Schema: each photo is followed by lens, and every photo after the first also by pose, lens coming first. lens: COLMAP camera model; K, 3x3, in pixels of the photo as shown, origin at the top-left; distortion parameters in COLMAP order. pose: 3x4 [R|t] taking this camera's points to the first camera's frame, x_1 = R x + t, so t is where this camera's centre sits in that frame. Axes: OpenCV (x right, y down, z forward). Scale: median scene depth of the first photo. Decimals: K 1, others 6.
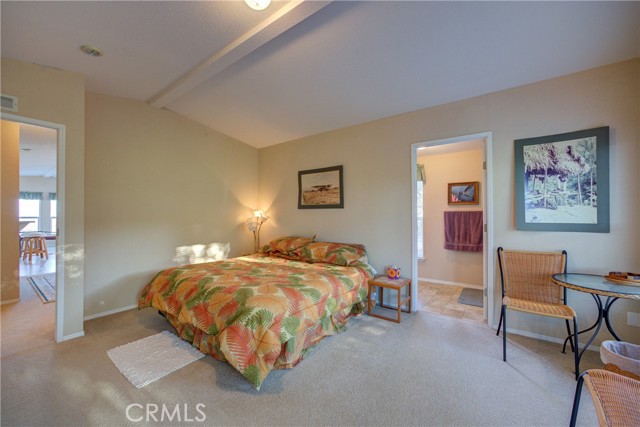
lens RADIAL K [[253.4, 0, 321.0], [0, 253.4, 213.8], [0, 0, 1]] dist [-0.018096, 0.006776]
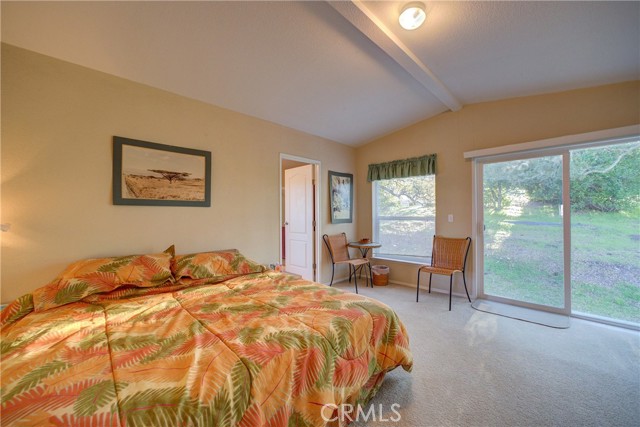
lens RADIAL K [[253.4, 0, 320.7], [0, 253.4, 212.3], [0, 0, 1]] dist [-0.018096, 0.006776]
pose [[0.155082, 0.003314, 0.987896, -0.611625], [-0.004479, 0.999986, -0.002651, -0.004452], [-0.987891, -0.004014, 0.155095, 0.523439]]
